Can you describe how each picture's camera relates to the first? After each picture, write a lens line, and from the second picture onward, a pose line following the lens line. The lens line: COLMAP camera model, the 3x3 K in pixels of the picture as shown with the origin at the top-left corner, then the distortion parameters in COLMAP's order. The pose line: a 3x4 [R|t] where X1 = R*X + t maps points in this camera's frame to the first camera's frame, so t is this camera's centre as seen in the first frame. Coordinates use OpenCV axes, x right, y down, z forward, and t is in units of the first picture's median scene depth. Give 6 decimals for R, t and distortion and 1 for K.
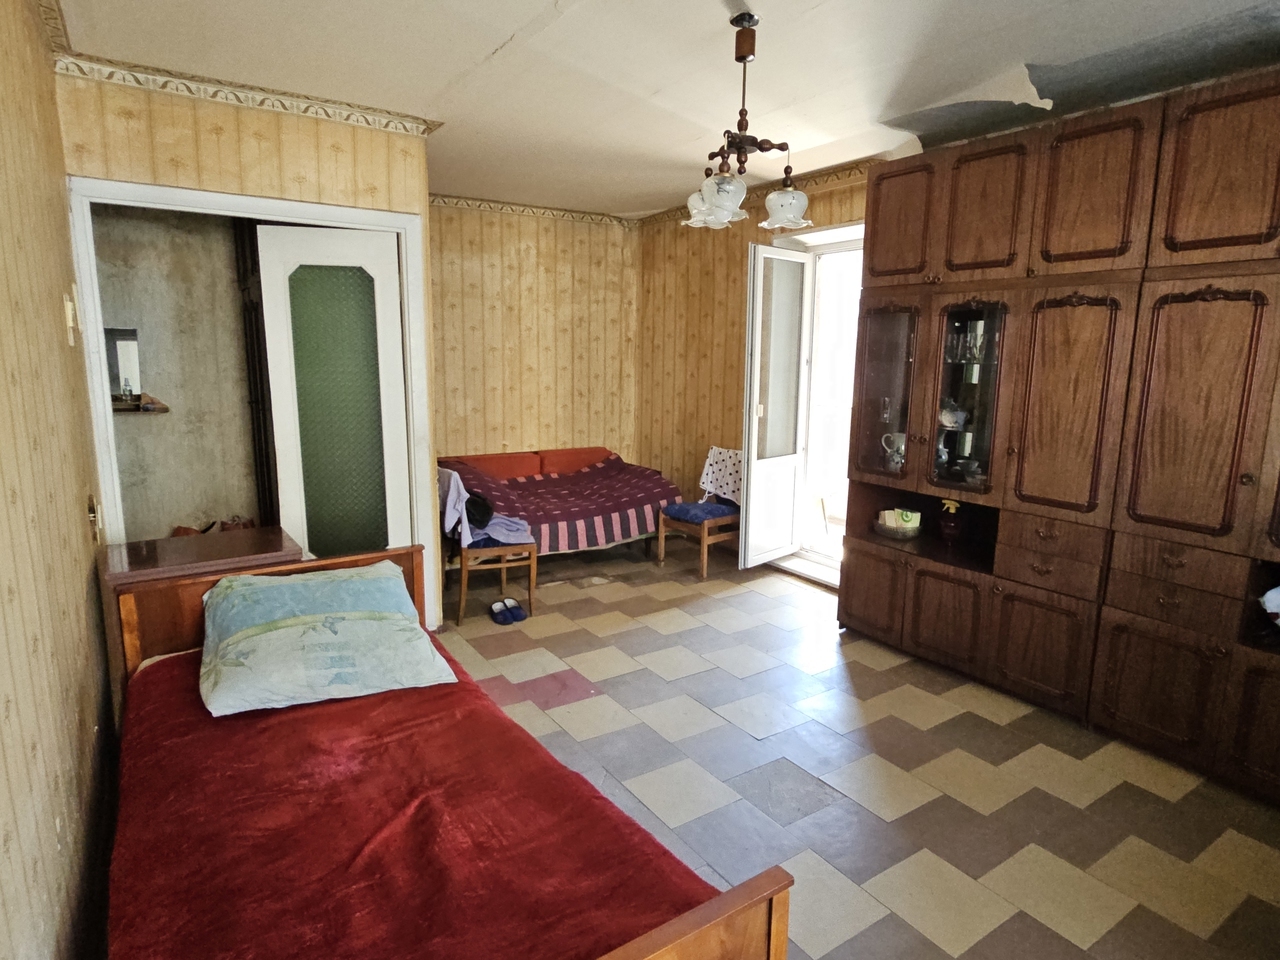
lens RADIAL K [[679.9, 0, 640.0], [0, 679.9, 480.0], [0, 0, 1]] dist [-0.002785, -0.000545]
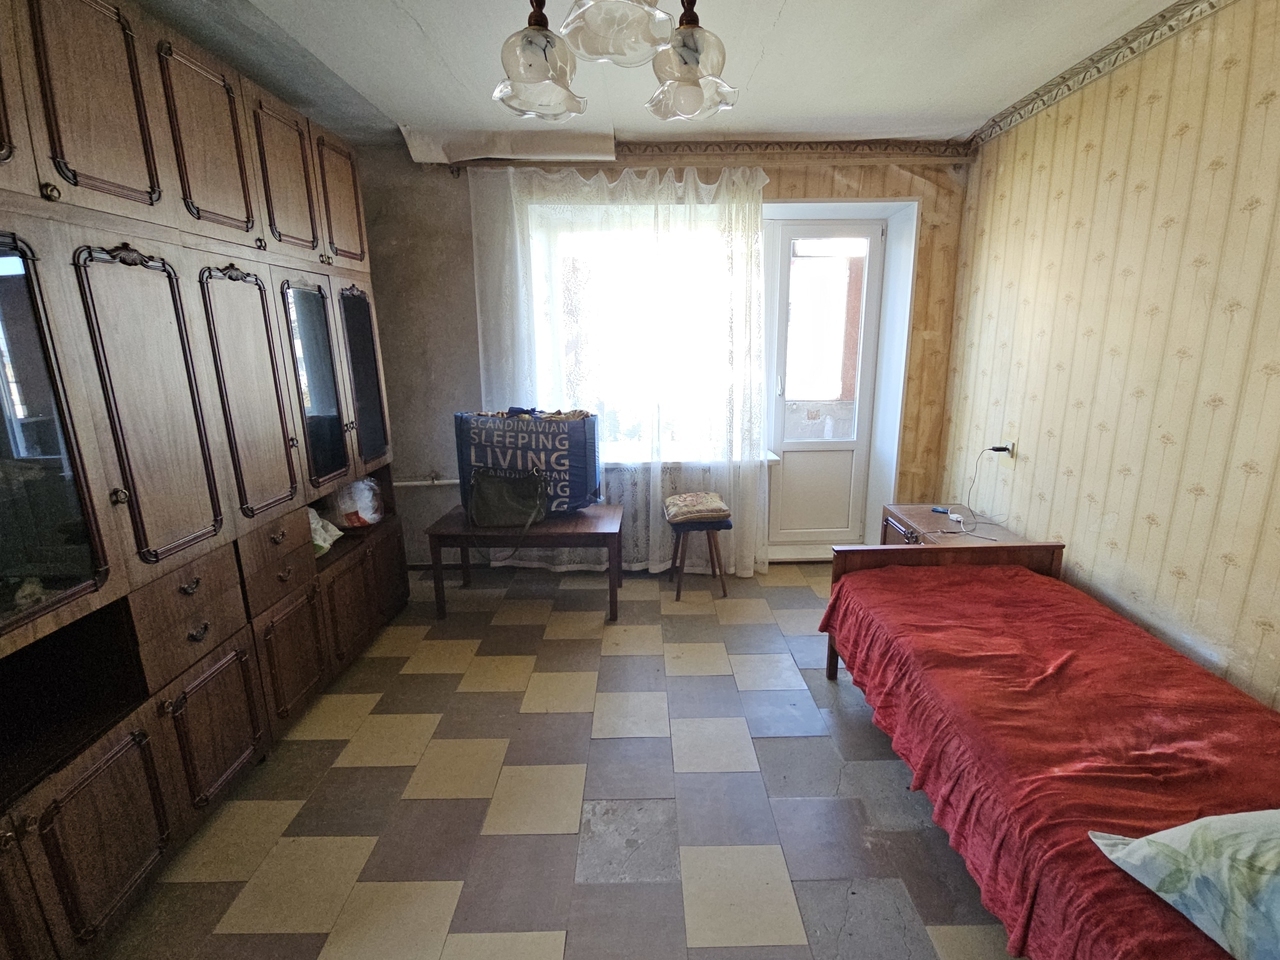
lens RADIAL K [[621.2, 0, 640.0], [0, 621.2, 480.0], [0, 0, 1]] dist [-0.004130, -0.001062]
pose [[-0.851554, -0.114723, 0.511561, -0.140902], [0.099320, 0.922792, 0.372277, -0.239212], [-0.514773, 0.367822, -0.774413, 1.320559]]
